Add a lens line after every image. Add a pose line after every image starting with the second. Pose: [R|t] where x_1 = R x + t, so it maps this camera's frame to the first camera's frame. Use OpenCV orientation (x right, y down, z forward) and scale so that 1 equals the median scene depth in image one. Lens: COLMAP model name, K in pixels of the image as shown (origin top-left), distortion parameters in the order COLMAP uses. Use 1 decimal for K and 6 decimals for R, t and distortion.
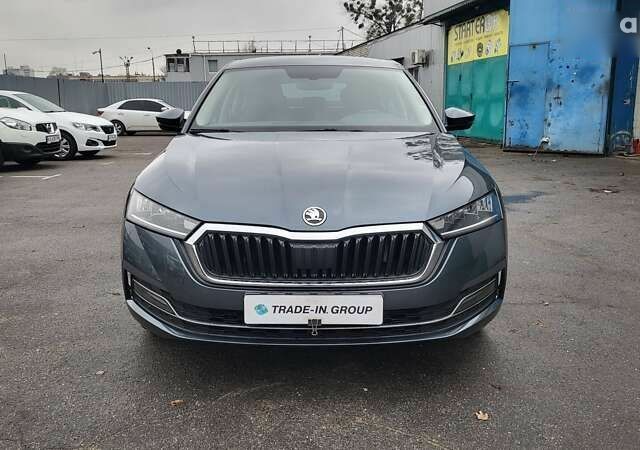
lens RADIAL K [[609.4, 0, 318.4], [0, 609.4, 226.9], [0, 0, 1]] dist [0.046305, 0.000000]
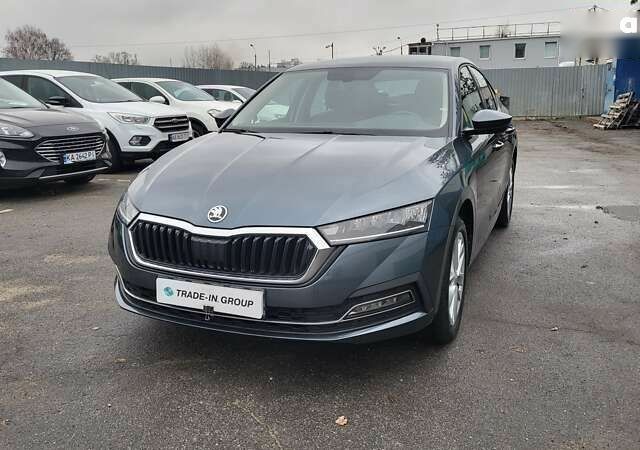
lens RADIAL K [[609.4, 0, 313.3], [0, 609.4, 229.1], [0, 0, 1]] dist [0.046305, 0.000000]
pose [[0.919990, 0.082855, -0.383084, 0.566093], [-0.074294, 0.996545, 0.037117, -0.043443], [0.384836, -0.005687, 0.922968, 0.040194]]
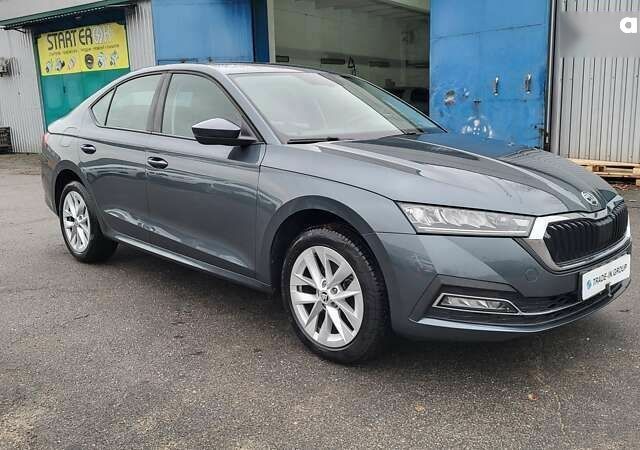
lens RADIAL K [[609.4, 0, 321.8], [0, 609.4, 219.5], [0, 0, 1]] dist [0.046305, 0.000000]
pose [[0.704984, -0.133669, 0.696513, -1.177764], [0.158091, 0.986987, 0.029400, -0.092500], [-0.691379, 0.089386, 0.716942, 0.493134]]
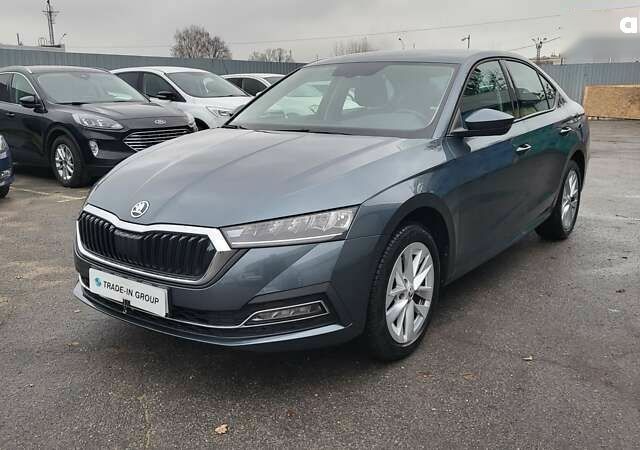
lens RADIAL K [[609.4, 0, 307.0], [0, 609.4, 236.5], [0, 0, 1]] dist [0.046305, 0.000000]
pose [[0.797600, 0.144252, -0.585684, 0.877430], [-0.120697, 0.989513, 0.079345, -0.091876], [0.590988, 0.007405, 0.806647, 0.269315]]
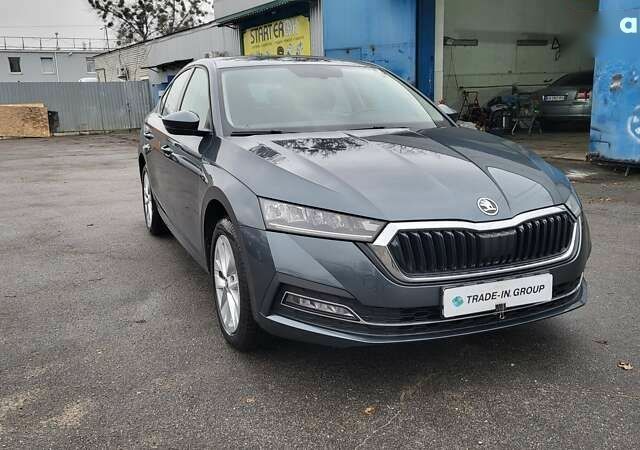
lens RADIAL K [[609.4, 0, 315.7], [0, 609.4, 228.0], [0, 0, 1]] dist [0.046305, 0.000000]
pose [[0.920292, -0.092697, 0.380091, -0.665008], [0.093472, 0.995486, 0.016462, -0.025534], [-0.379901, 0.020378, 0.924803, 0.134487]]
